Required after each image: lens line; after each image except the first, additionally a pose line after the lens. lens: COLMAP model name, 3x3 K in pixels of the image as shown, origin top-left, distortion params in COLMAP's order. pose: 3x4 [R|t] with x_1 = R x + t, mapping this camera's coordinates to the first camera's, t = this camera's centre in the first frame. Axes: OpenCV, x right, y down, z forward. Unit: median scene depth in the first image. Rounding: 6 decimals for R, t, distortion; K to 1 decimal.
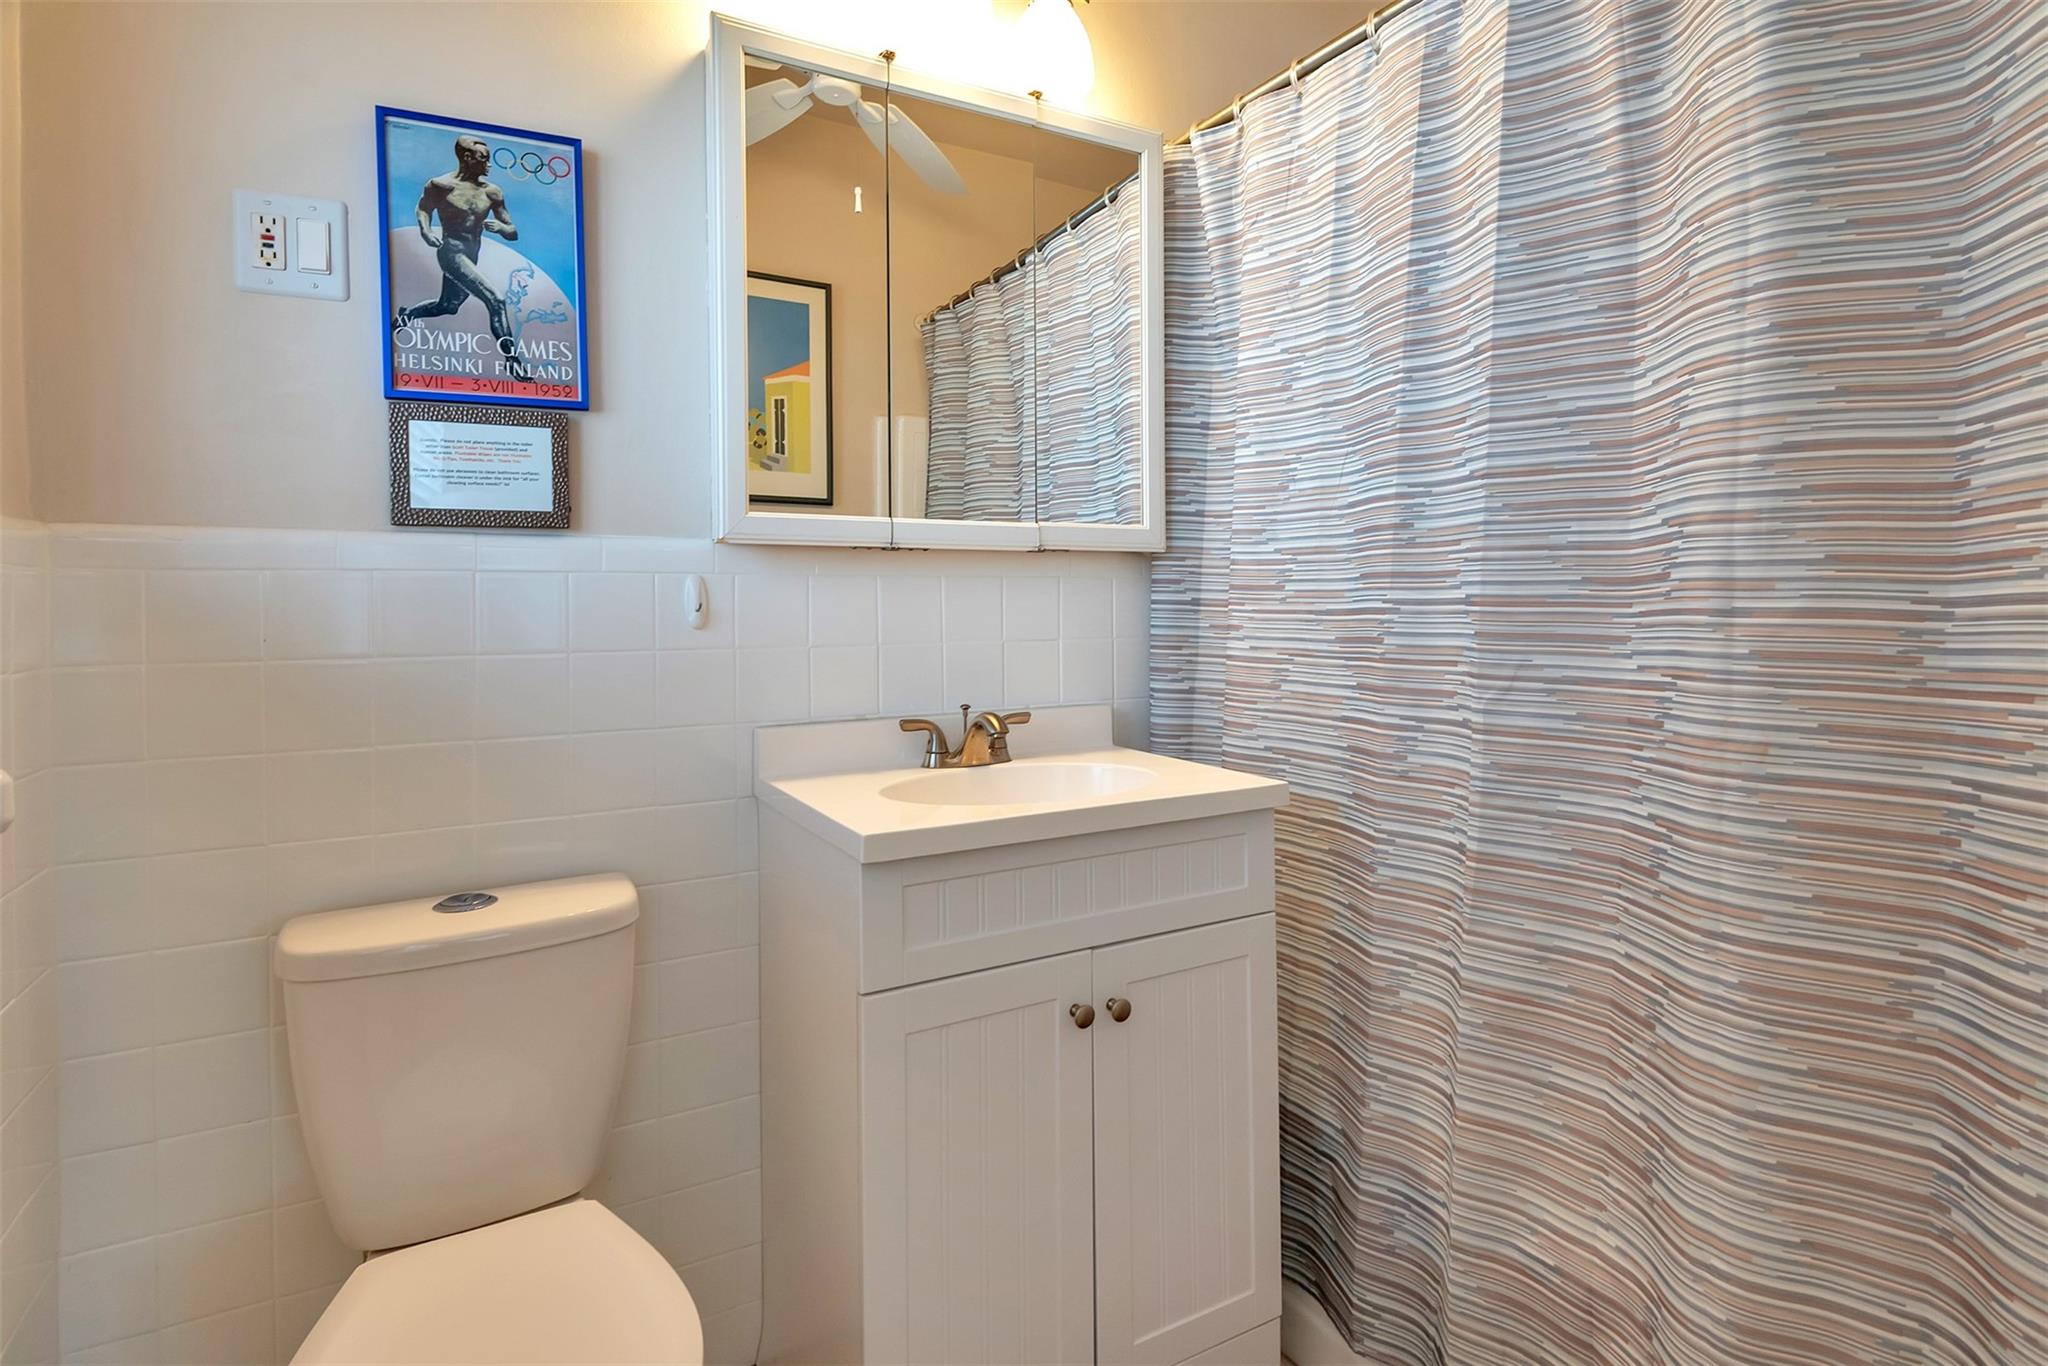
lens RADIAL K [[1452.3, 0, 1024.0], [0, 1452.3, 683.0], [0, 0, 1]] dist [0.002614, 0.000129]
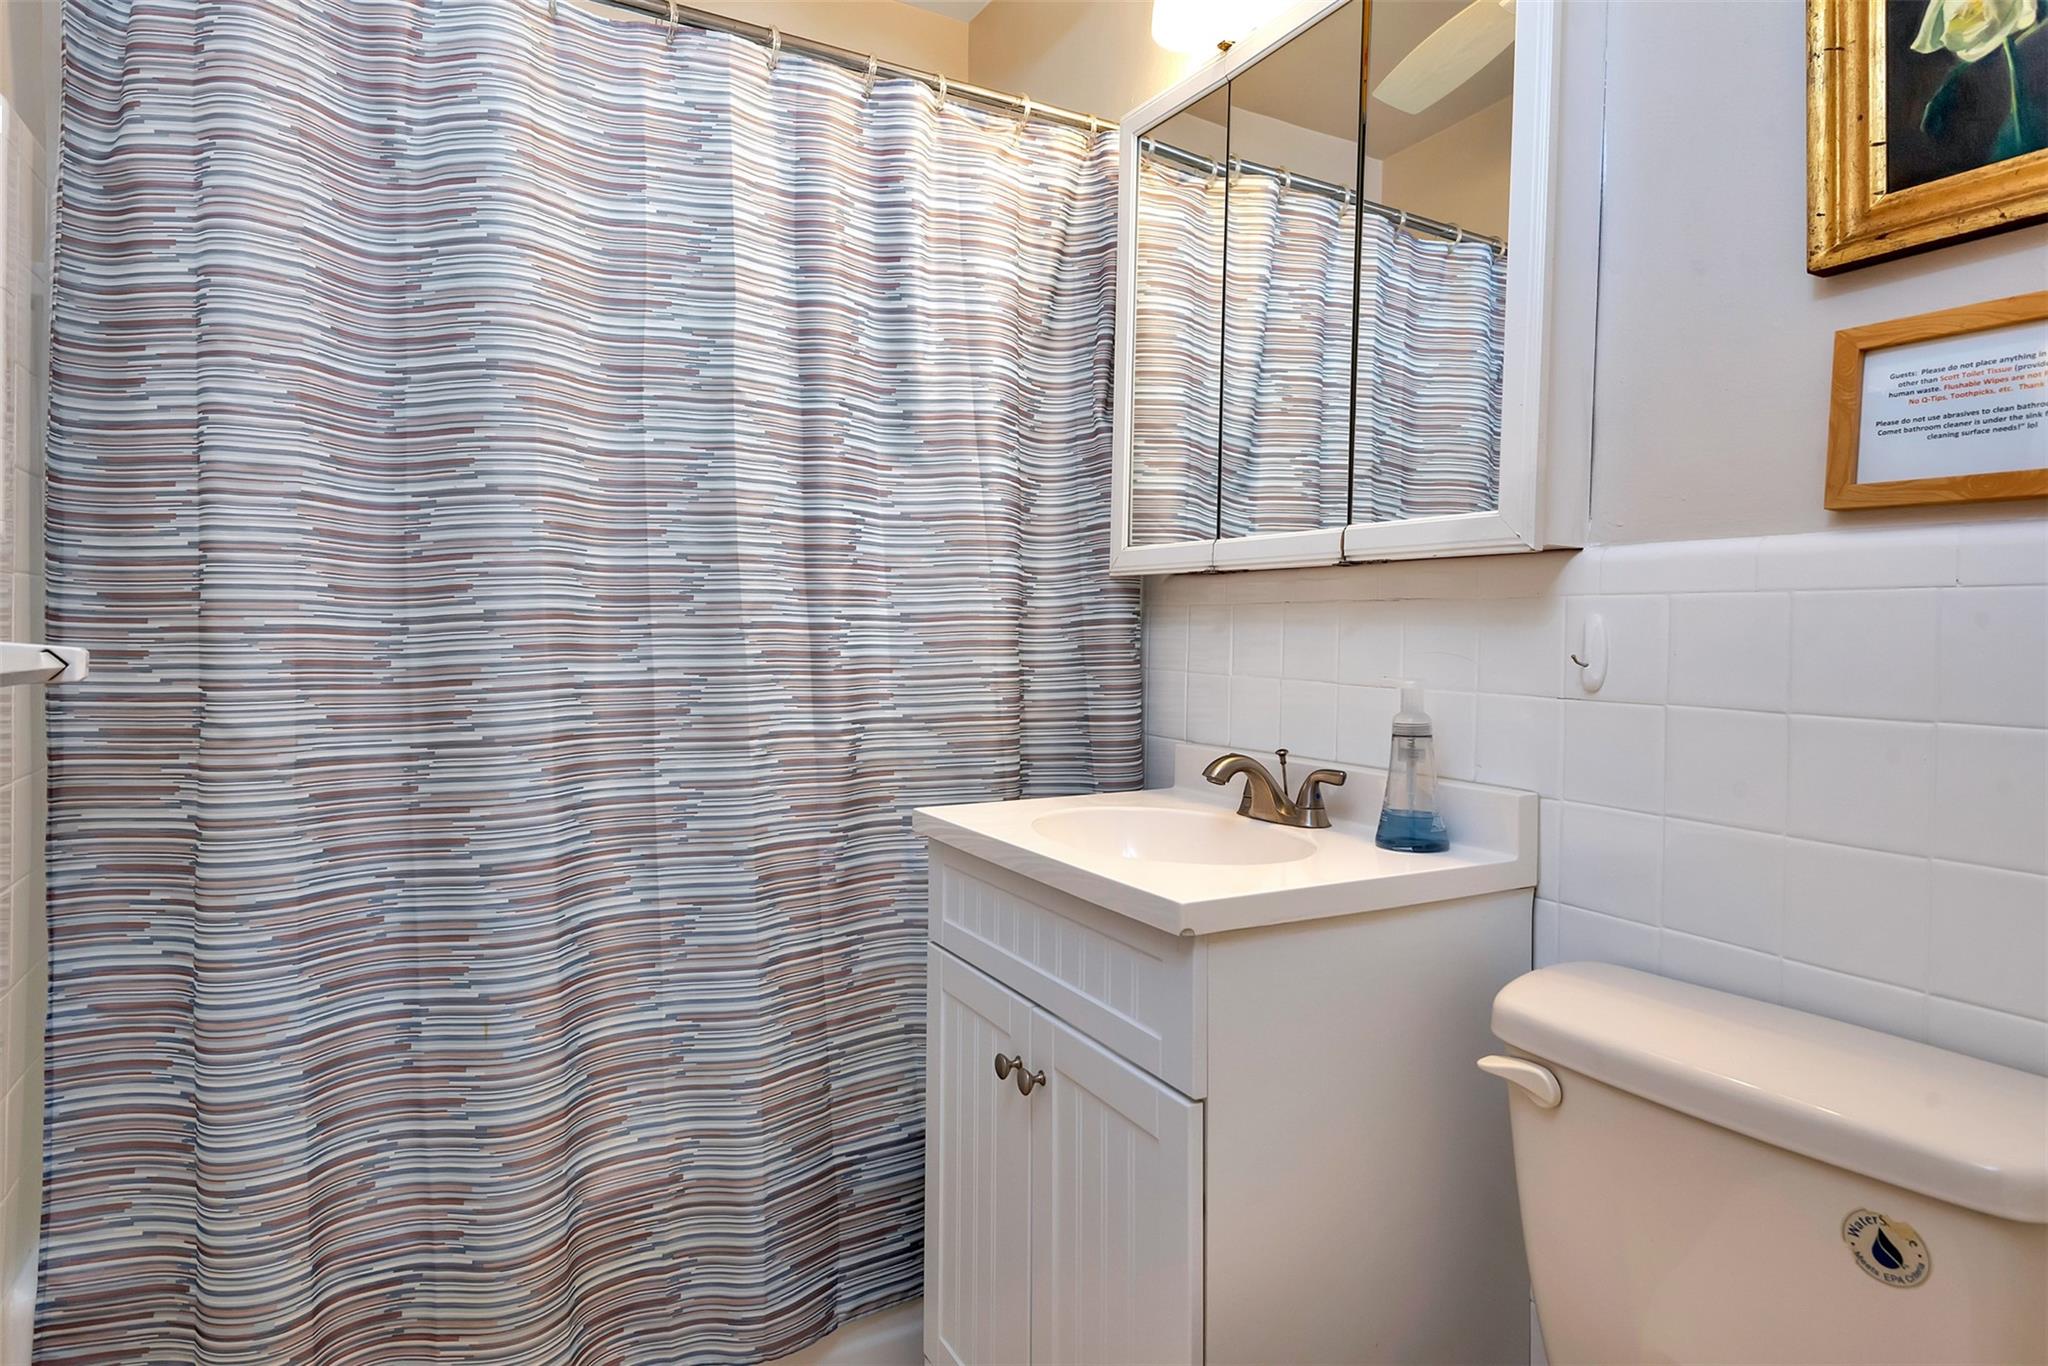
lens RADIAL K [[826.0, 0, 1024.0], [0, 826.0, 683.0], [0, 0, 1]] dist [-0.000404, 0.000013]
pose [[0.062605, -0.063190, 0.996036, -0.133582], [0.043817, 0.997205, 0.060510, -0.018082], [-0.997076, 0.039855, 0.065199, 0.342435]]
